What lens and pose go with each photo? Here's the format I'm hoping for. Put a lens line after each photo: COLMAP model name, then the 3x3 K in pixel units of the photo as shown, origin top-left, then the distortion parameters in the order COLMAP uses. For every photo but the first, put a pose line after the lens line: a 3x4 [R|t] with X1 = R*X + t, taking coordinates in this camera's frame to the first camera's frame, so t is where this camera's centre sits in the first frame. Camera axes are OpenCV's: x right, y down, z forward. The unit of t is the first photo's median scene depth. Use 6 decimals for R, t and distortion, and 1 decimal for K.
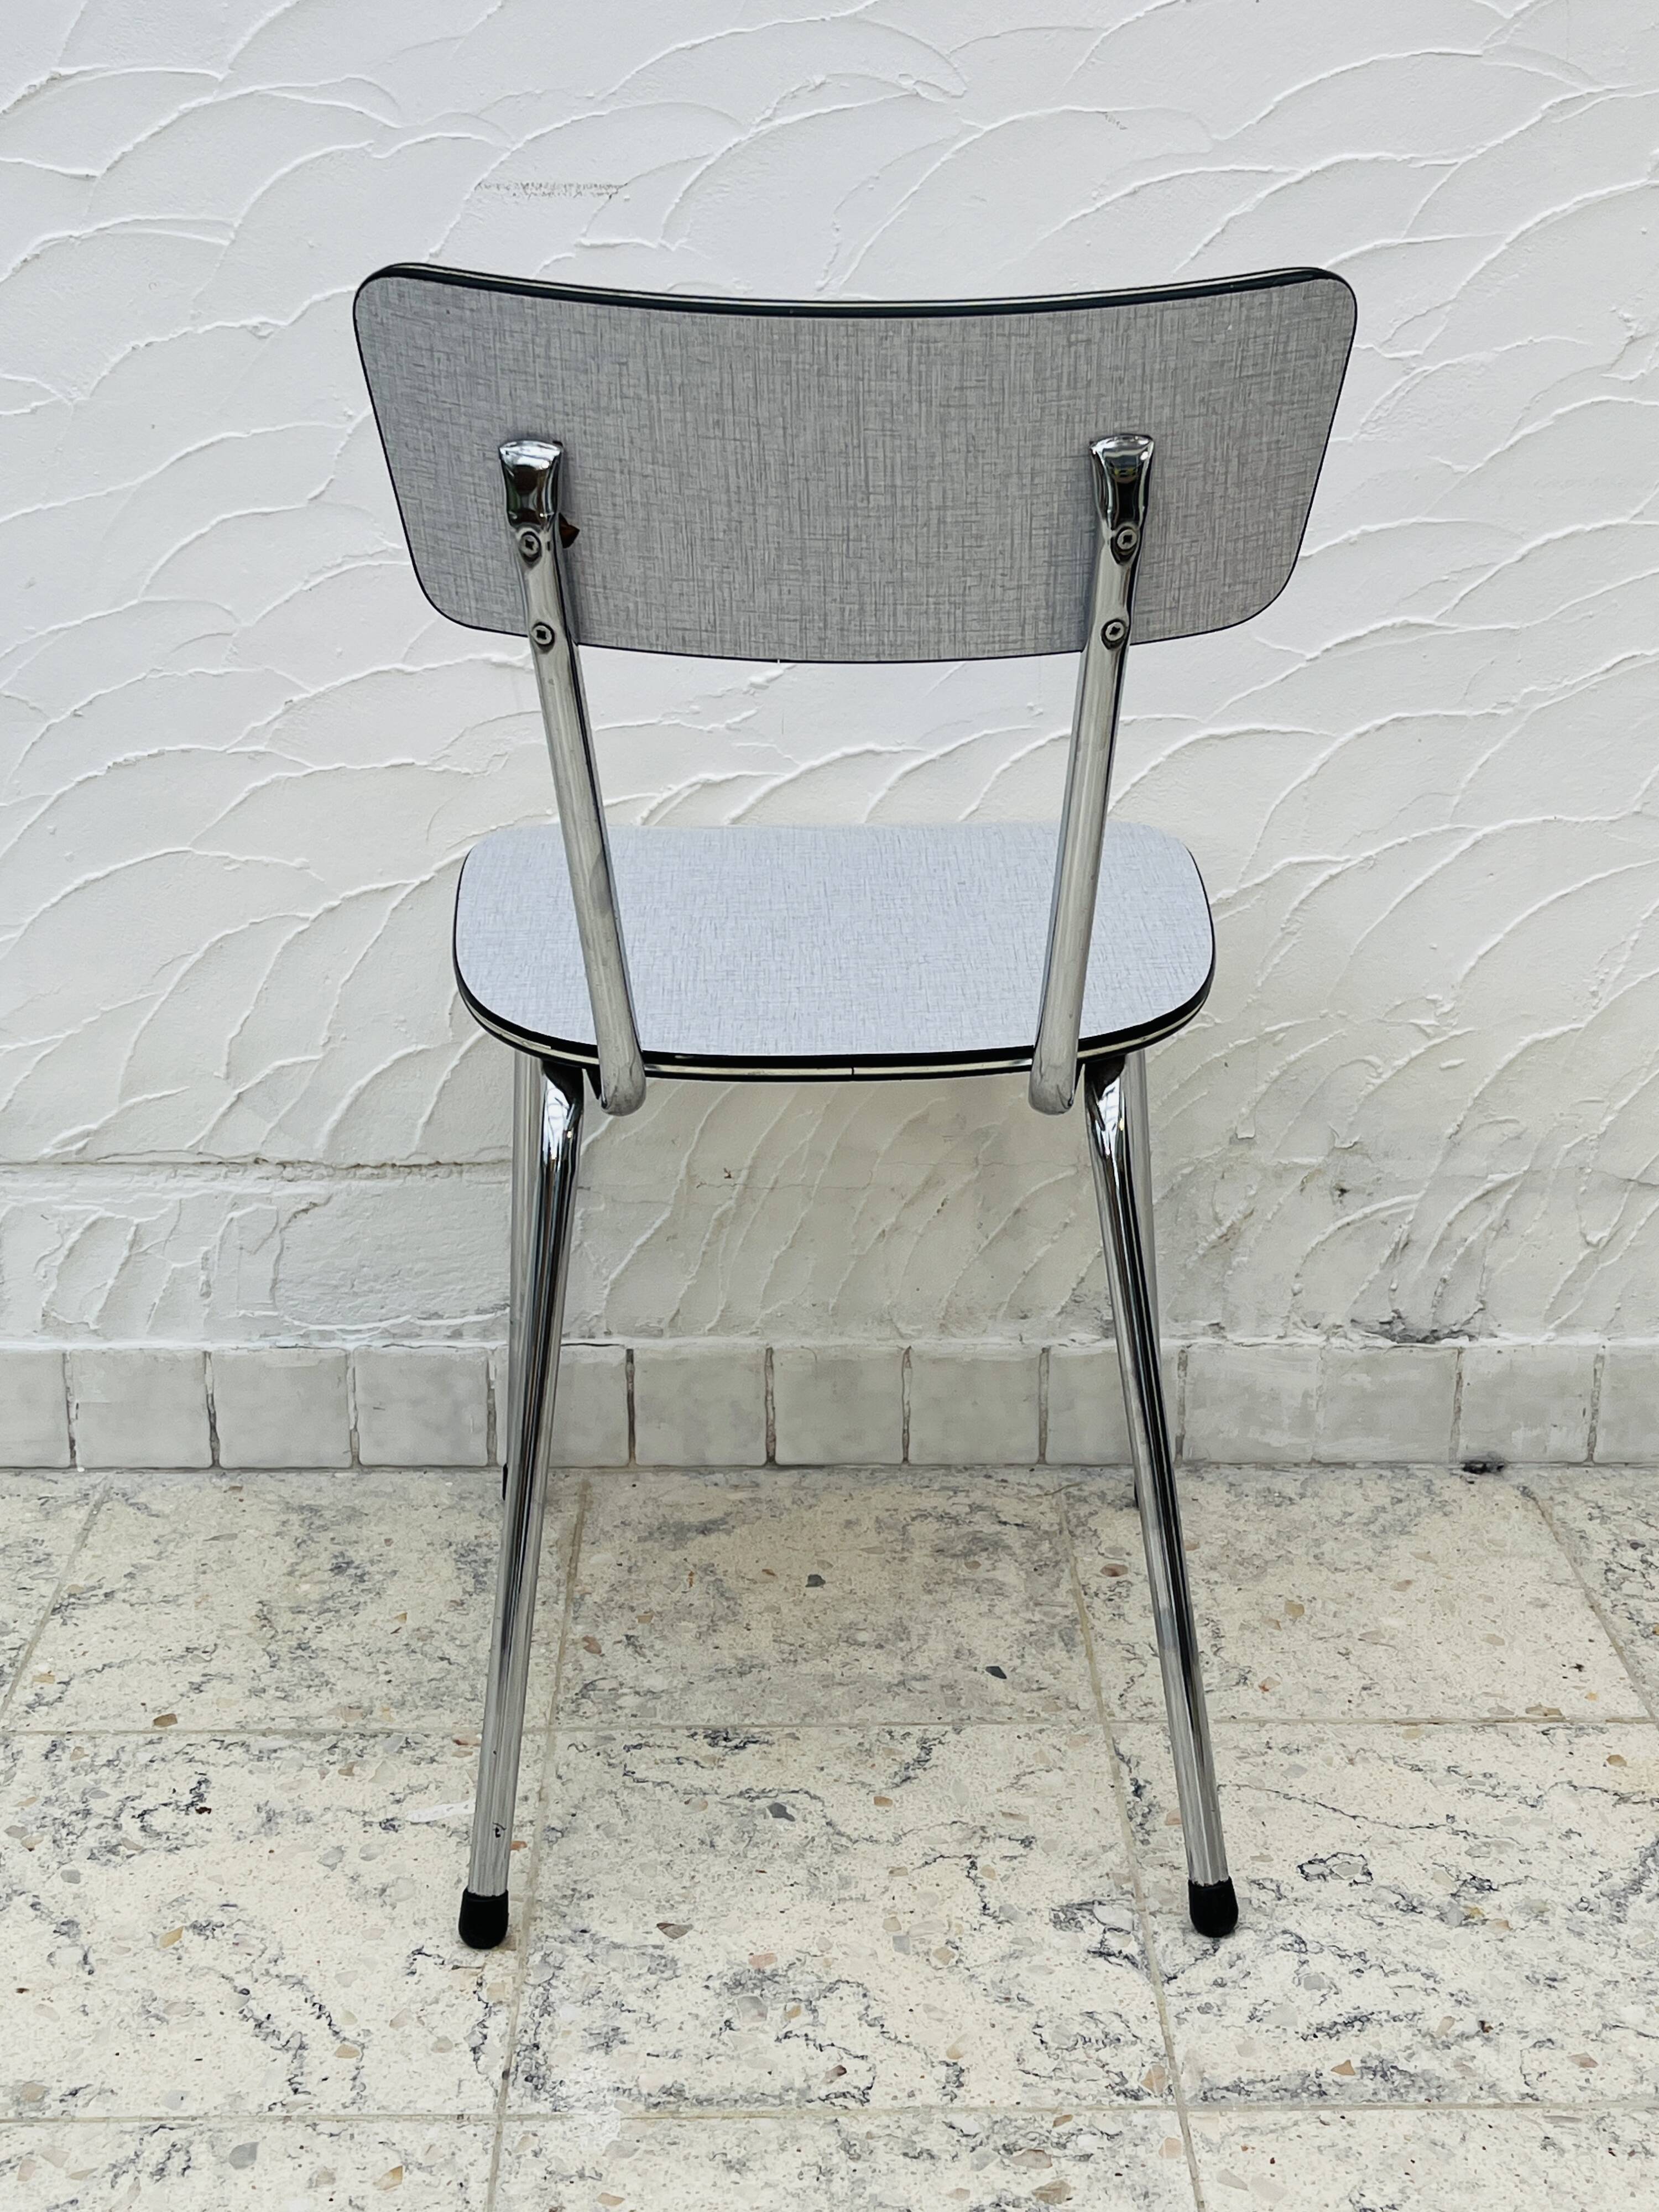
lens RADIAL K [[2826.5, 0, 843.9], [0, 2826.5, 1099.4], [0, 0, 1]] dist [0.010372, 0.000000]
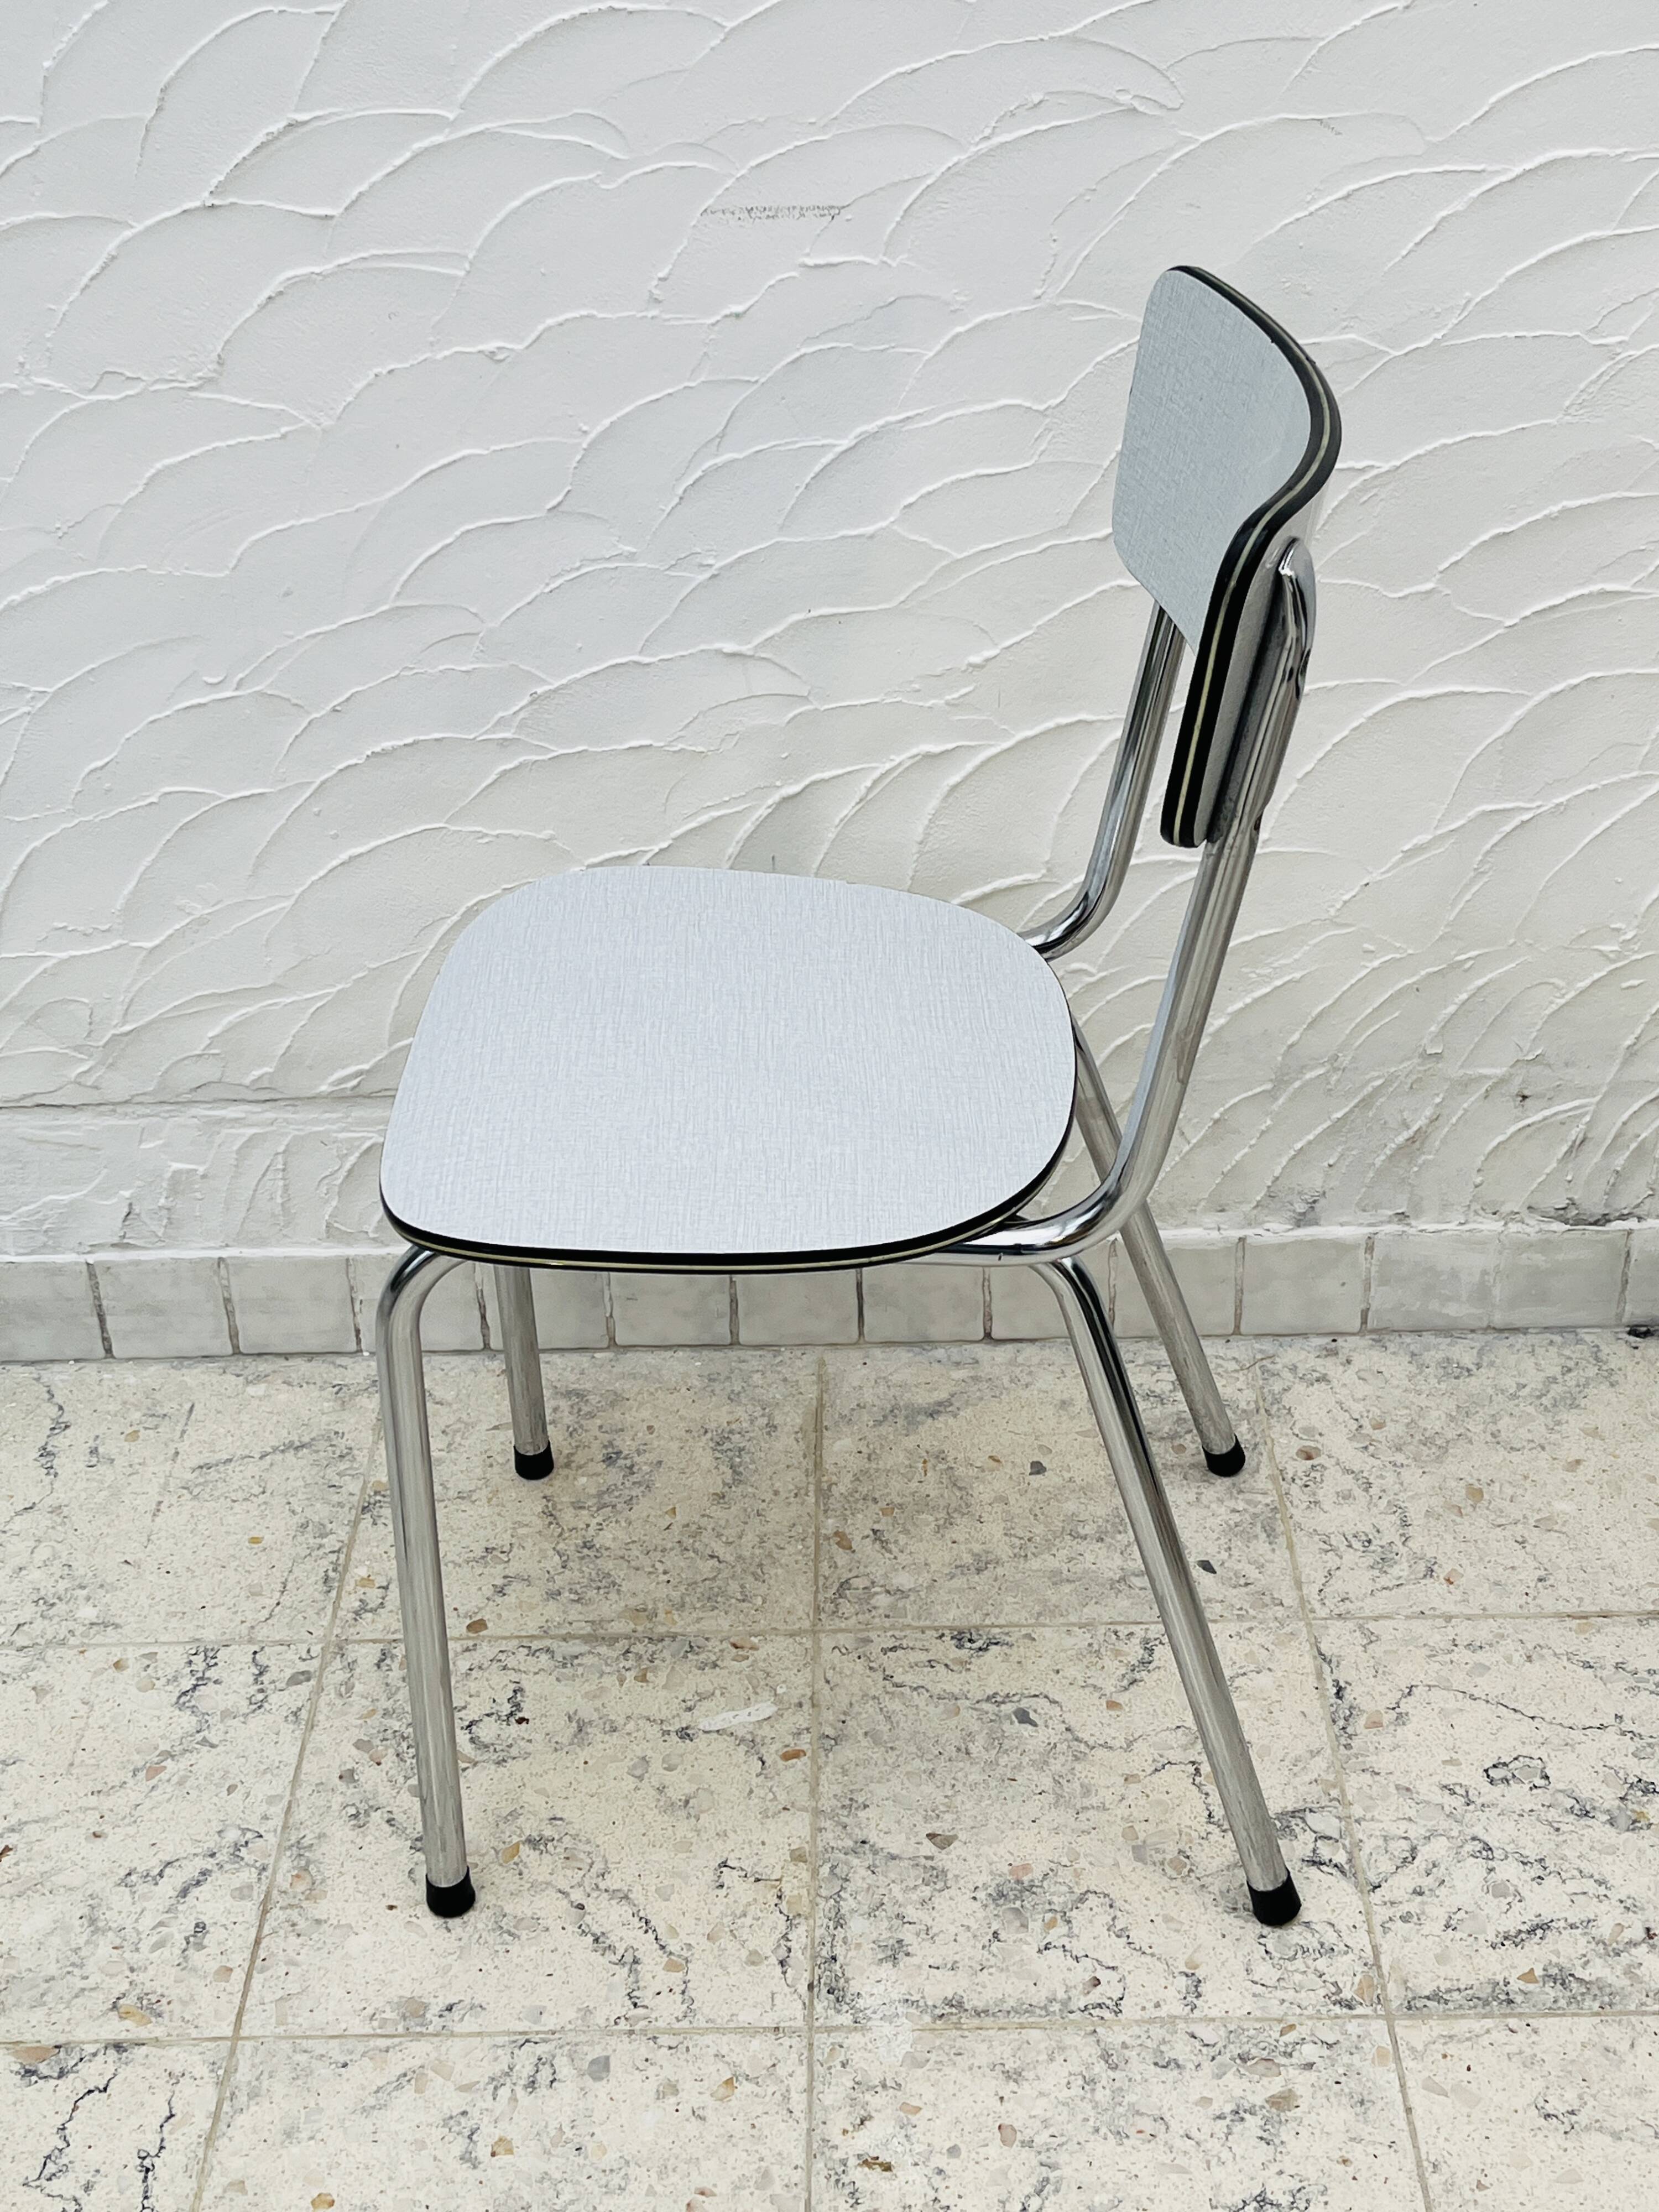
lens RADIAL K [[2826.5, 0, 840.7], [0, 2826.5, 1129.4], [0, 0, 1]] dist [0.010372, 0.000000]
pose [[0.999015, -0.017800, -0.040638, -0.043296], [0.025537, 0.979740, 0.198639, -0.196394], [0.036279, -0.199481, 0.979230, -0.067363]]
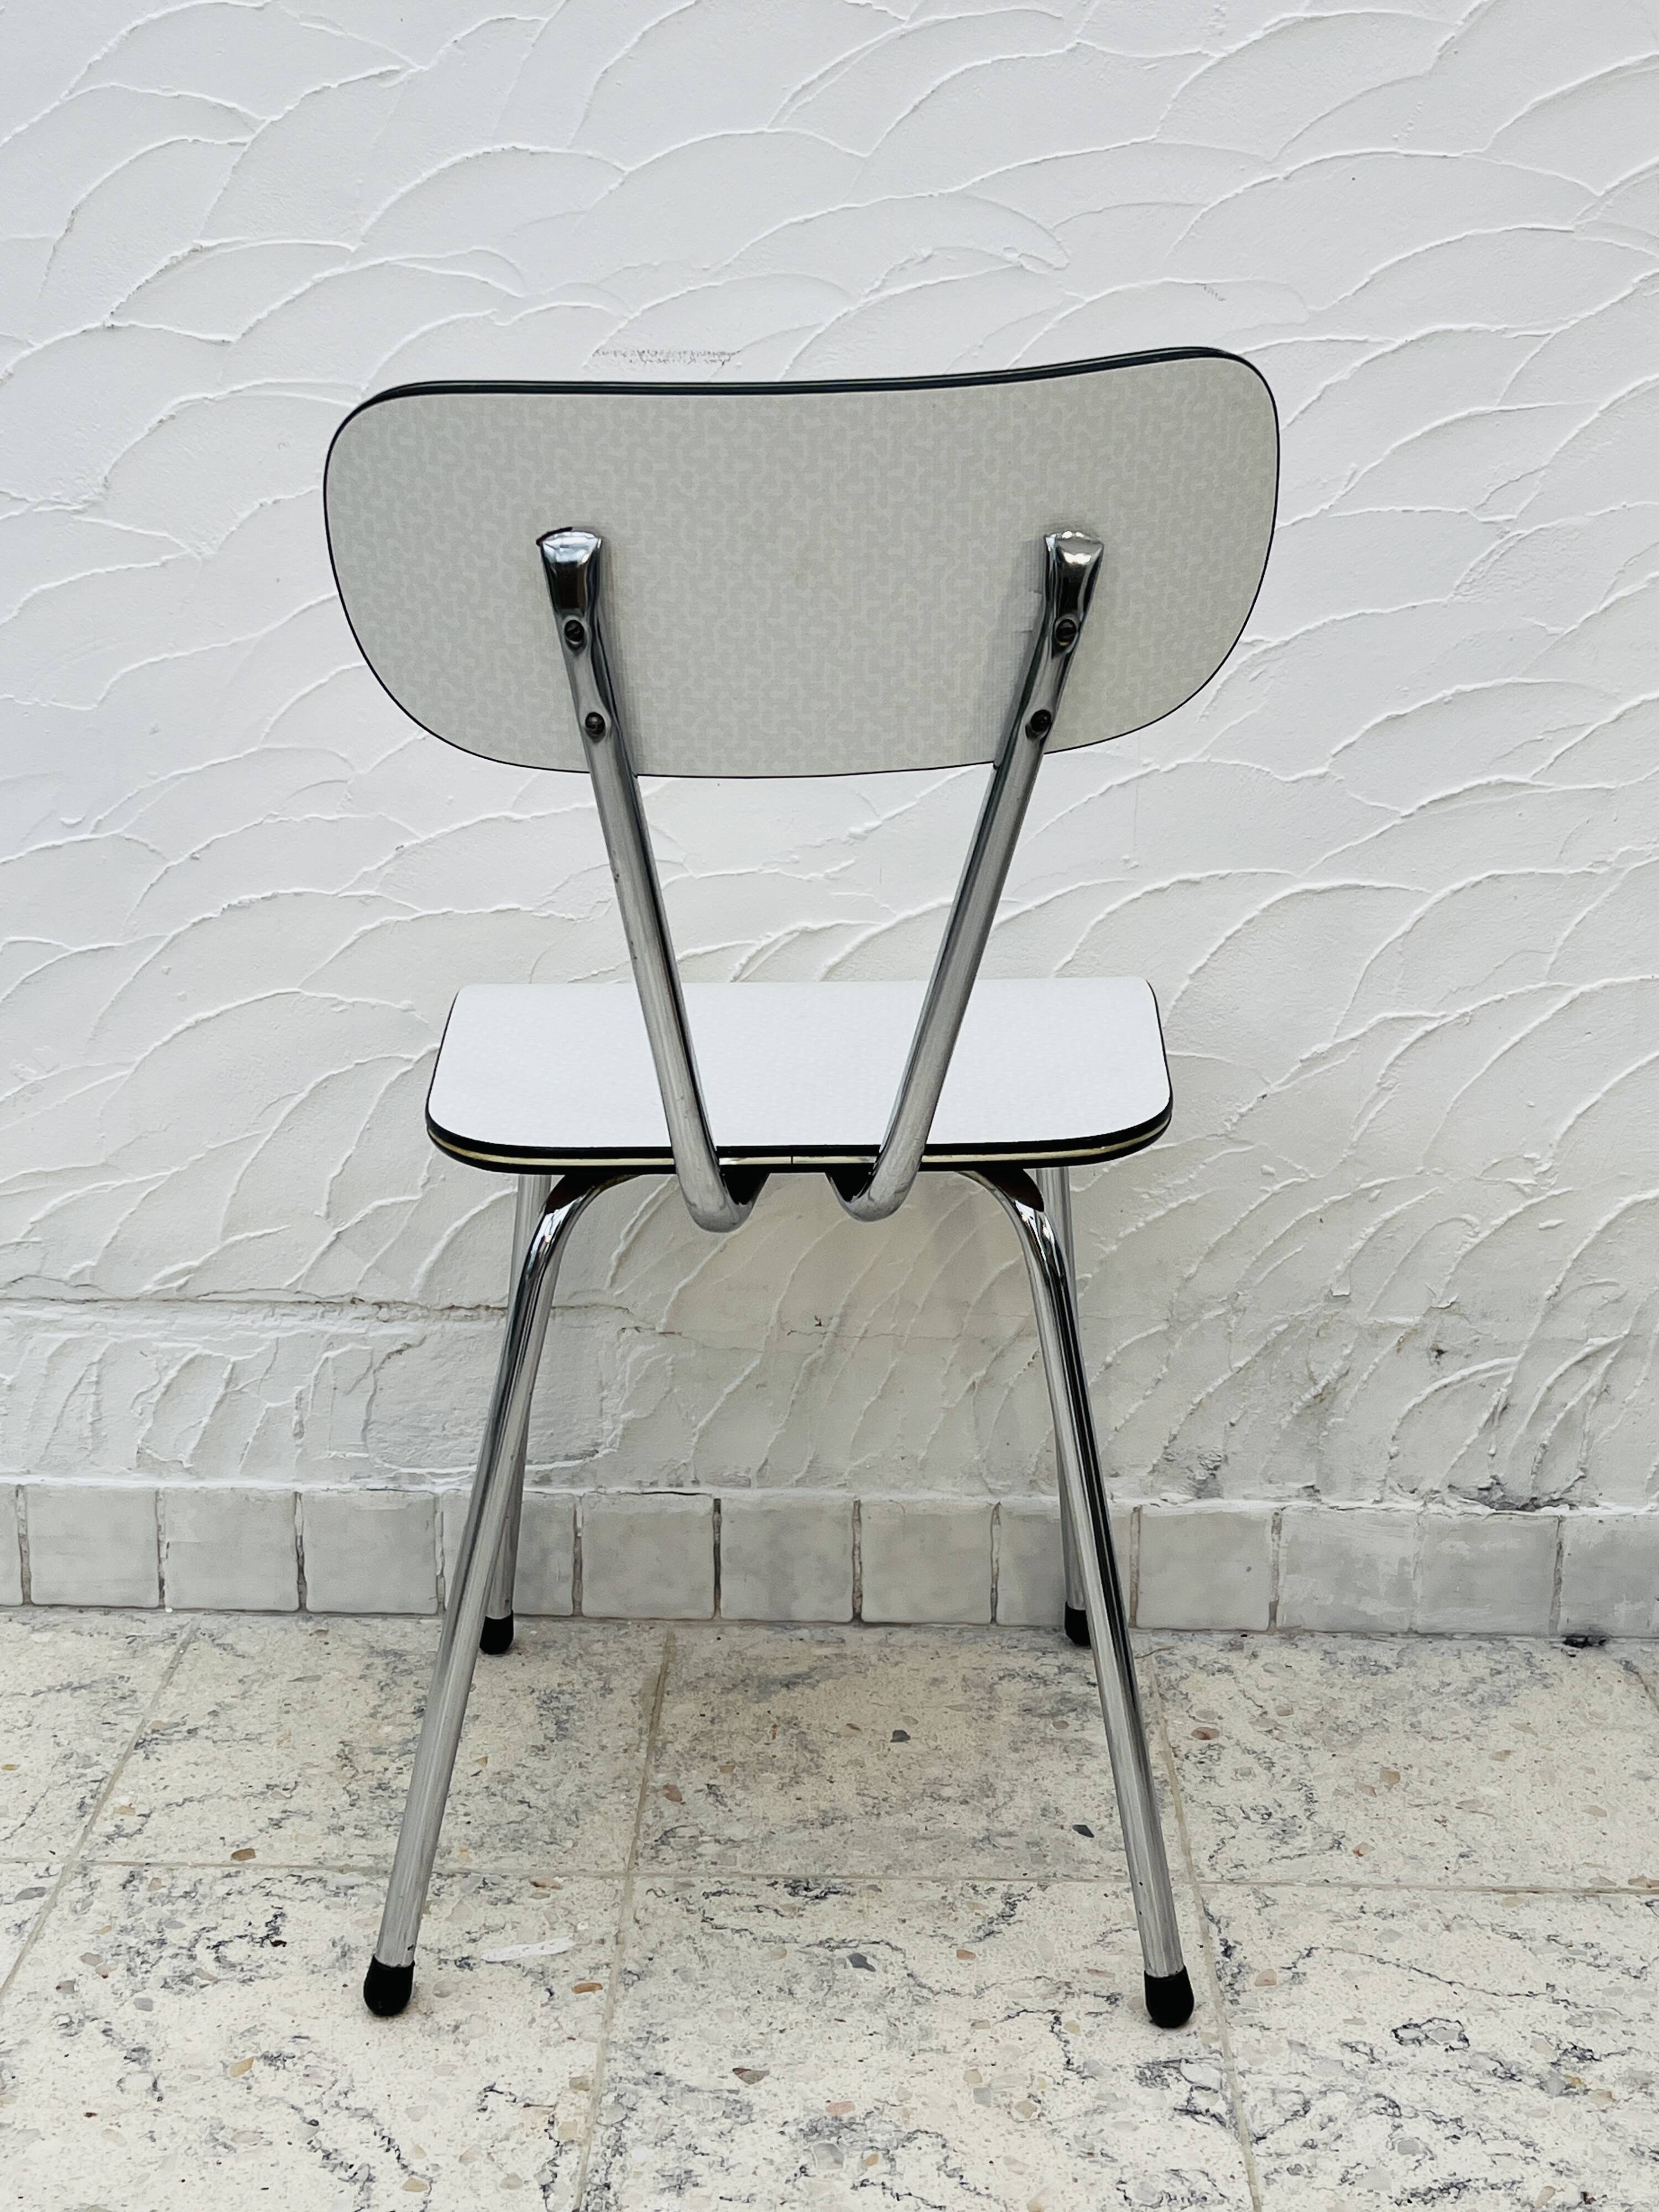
lens RADIAL K [[2826.5, 0, 820.6], [0, 2826.5, 1077.6], [0, 0, 1]] dist [0.010372, 0.000000]
pose [[0.998947, 0.014312, -0.043581, 0.001919], [-0.018141, 0.995887, -0.088771, 0.031976], [0.042131, 0.089468, 0.995098, -0.004304]]
